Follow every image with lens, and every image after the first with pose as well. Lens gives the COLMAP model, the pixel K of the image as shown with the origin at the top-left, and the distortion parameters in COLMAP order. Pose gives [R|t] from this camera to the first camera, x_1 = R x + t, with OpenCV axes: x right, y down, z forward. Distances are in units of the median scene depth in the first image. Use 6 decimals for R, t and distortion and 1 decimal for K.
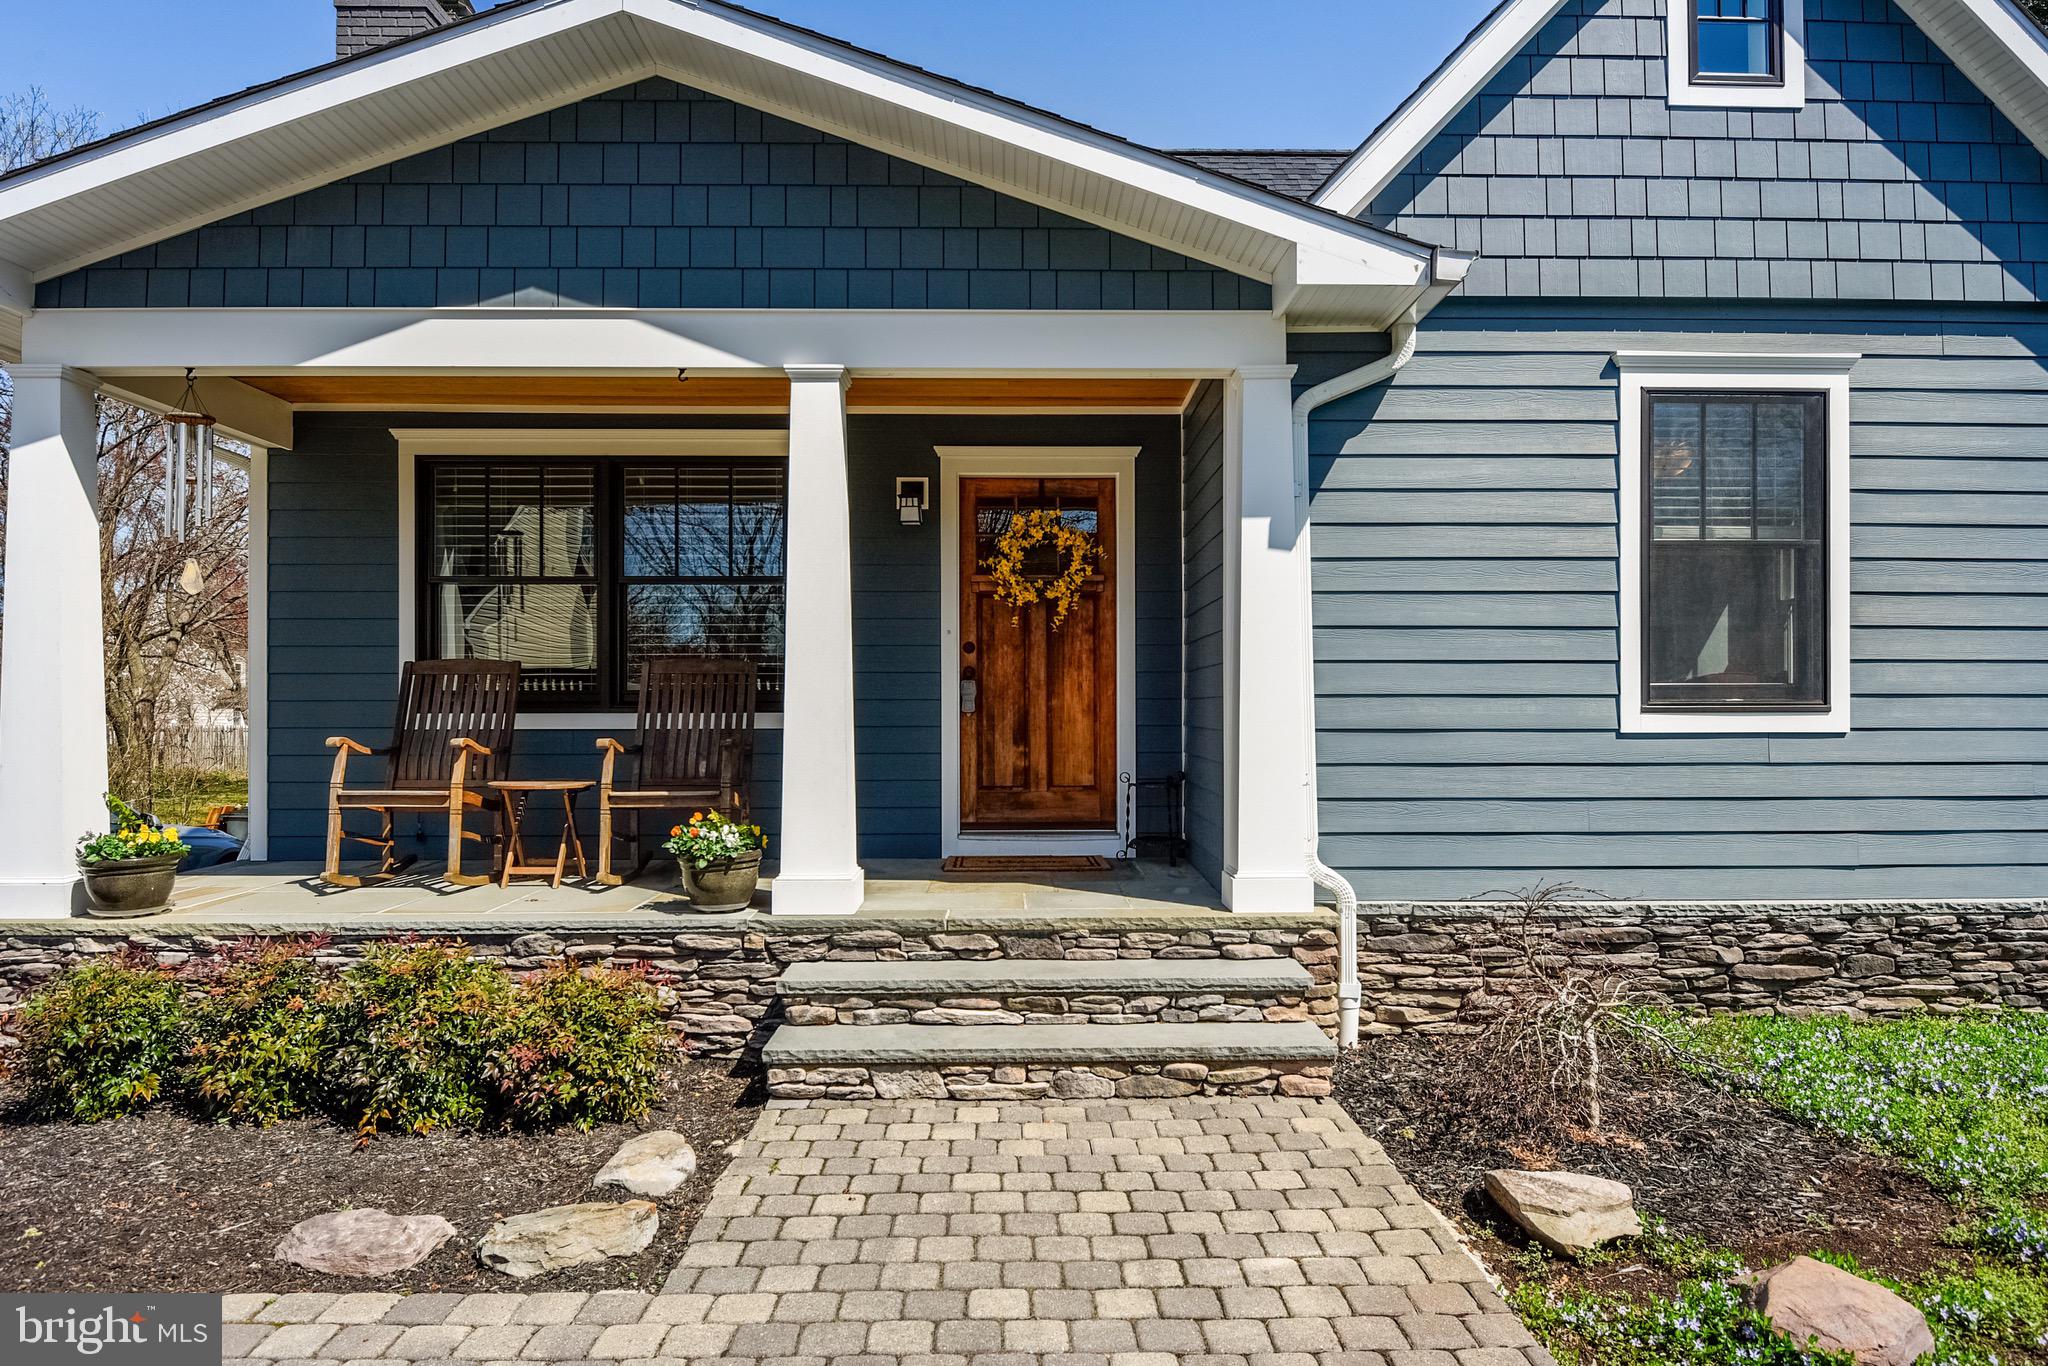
lens RADIAL K [[1296.2, 0, 1024.0], [0, 1296.2, 683.0], [0, 0, 1]] dist [0.024662, -0.051954]
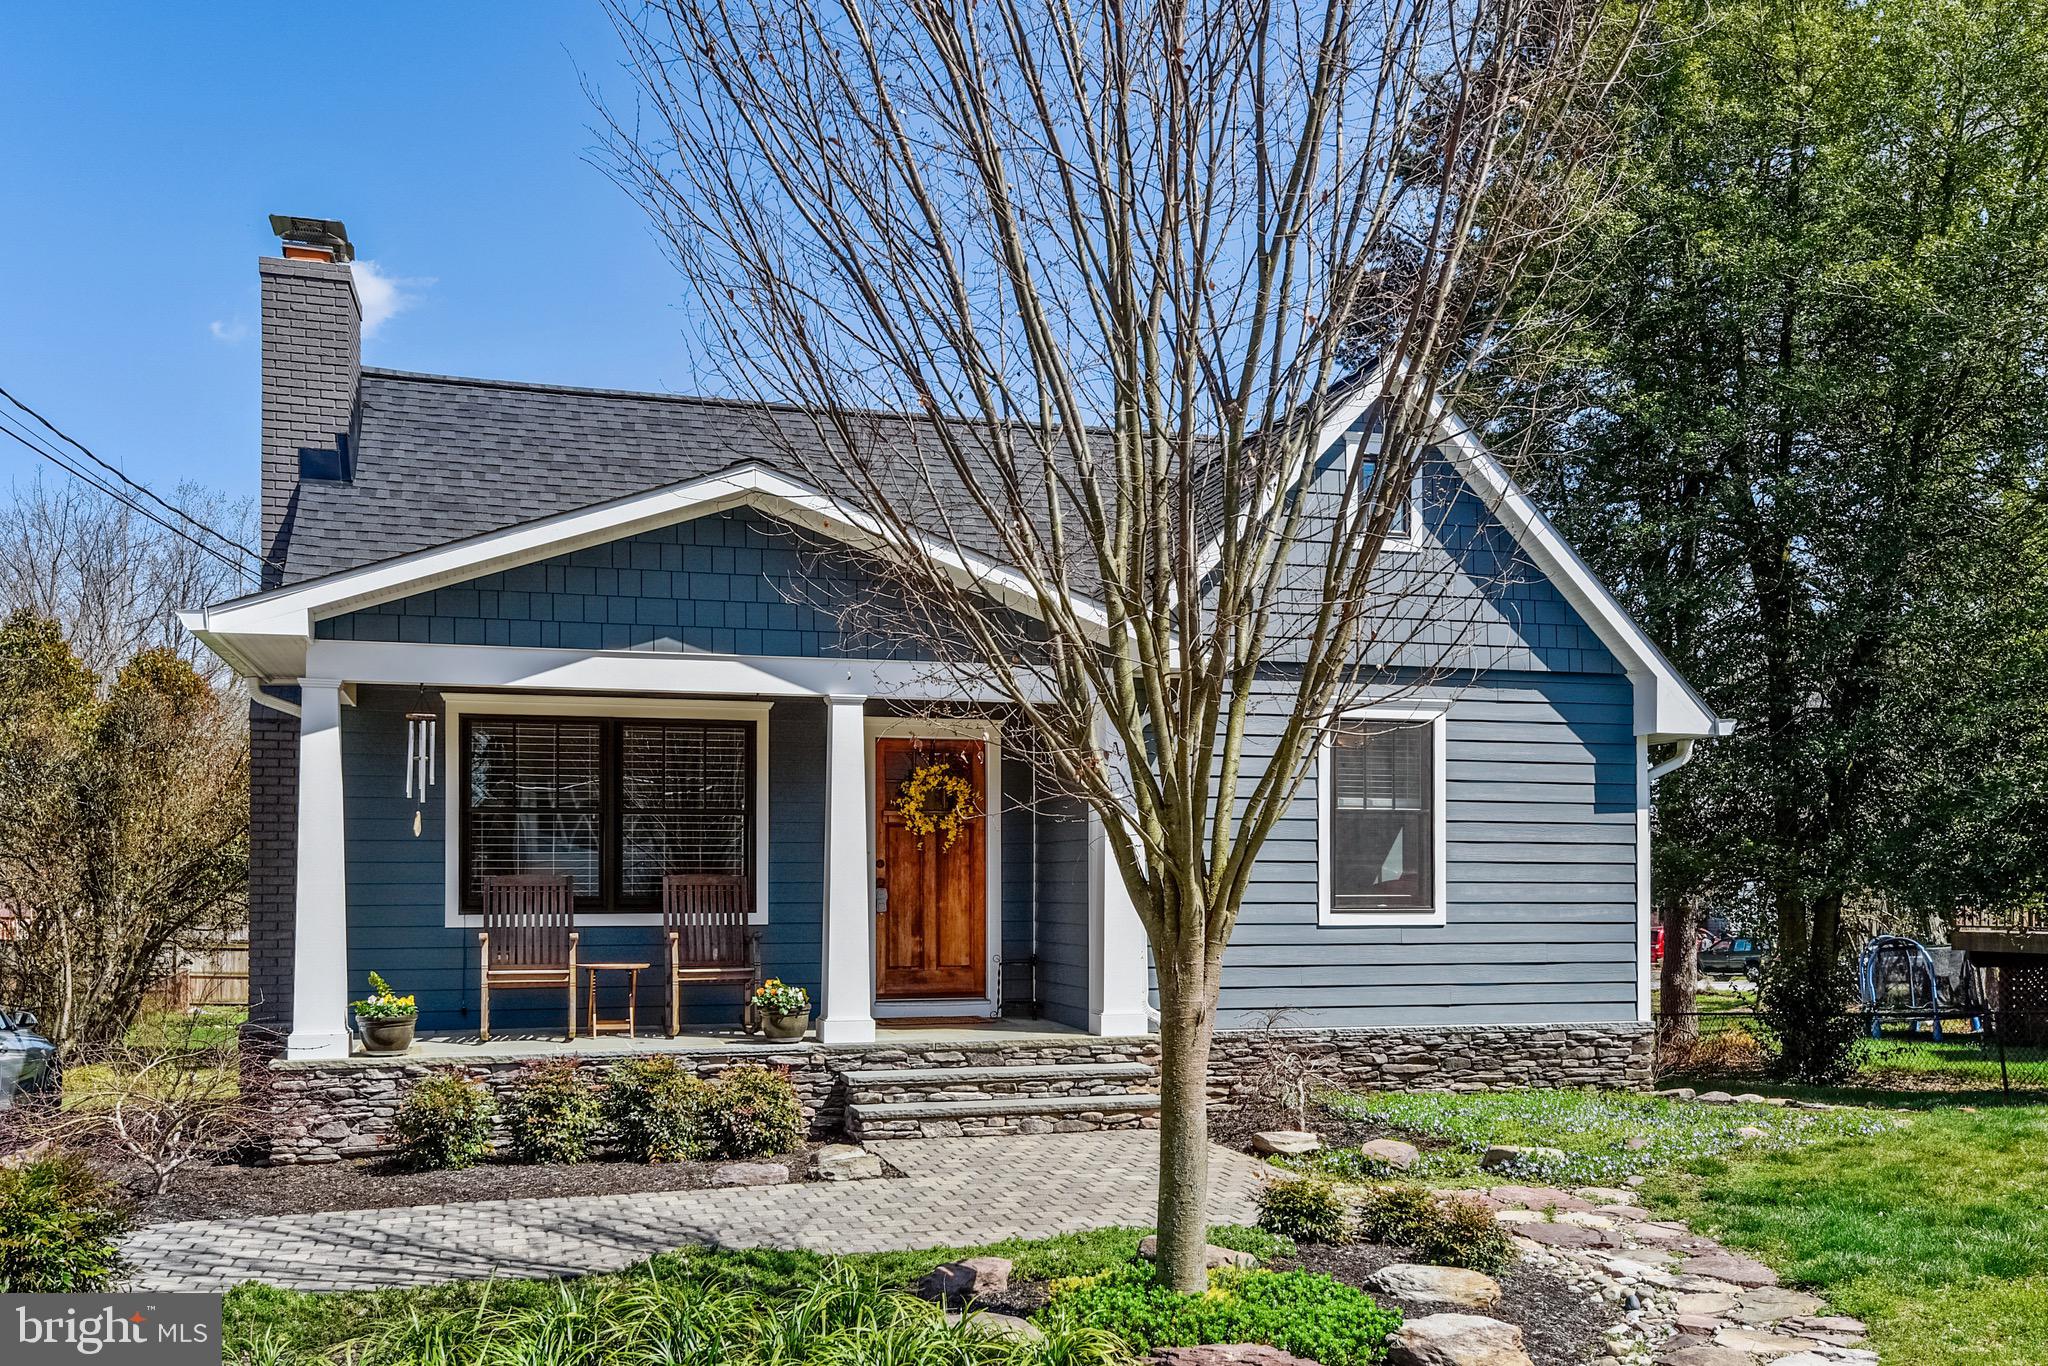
lens RADIAL K [[2561.2, 0, 1024.0], [0, 2561.2, 683.0], [0, 0, 1]] dist [0.073238, -0.010674]
pose [[0.957751, 0.022395, 0.286725, -0.857629], [-0.006605, 0.998413, -0.055921, -0.085996], [-0.287523, 0.051665, 0.956379, -2.063211]]
